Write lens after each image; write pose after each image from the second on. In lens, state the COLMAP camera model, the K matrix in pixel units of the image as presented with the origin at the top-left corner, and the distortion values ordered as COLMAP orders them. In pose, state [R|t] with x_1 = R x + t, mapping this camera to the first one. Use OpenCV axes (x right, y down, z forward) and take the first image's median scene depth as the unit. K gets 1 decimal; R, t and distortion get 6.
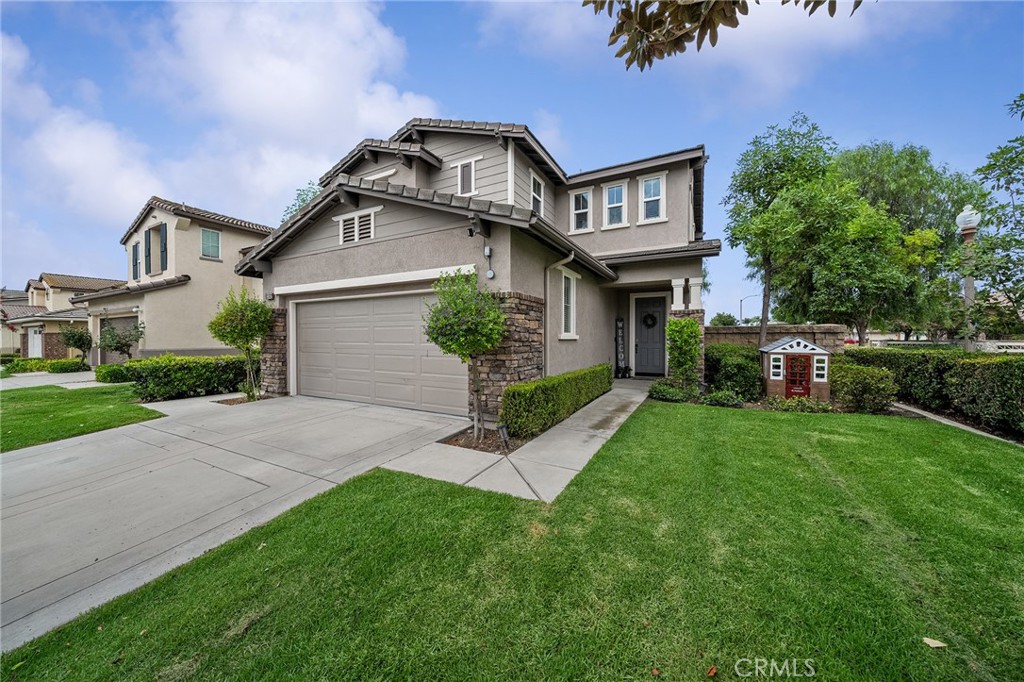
lens RADIAL K [[351.2, 0, 510.5], [0, 351.2, 340.1], [0, 0, 1]] dist [-0.002304, -0.000019]
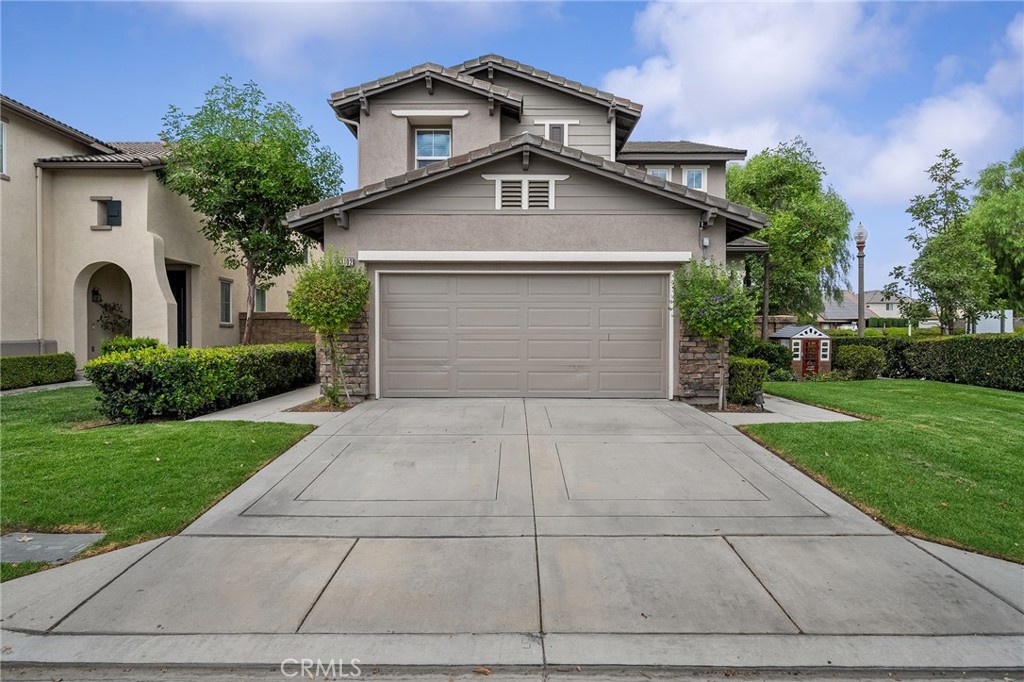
lens RADIAL K [[518.1, 0, 511.1], [0, 518.1, 337.2], [0, 0, 1]] dist [0.000386, -0.000517]
pose [[0.882083, -0.002024, 0.471090, -0.951772], [0.000832, 0.999996, 0.002740, 0.028168], [-0.471094, -0.002025, 0.882081, -0.100065]]
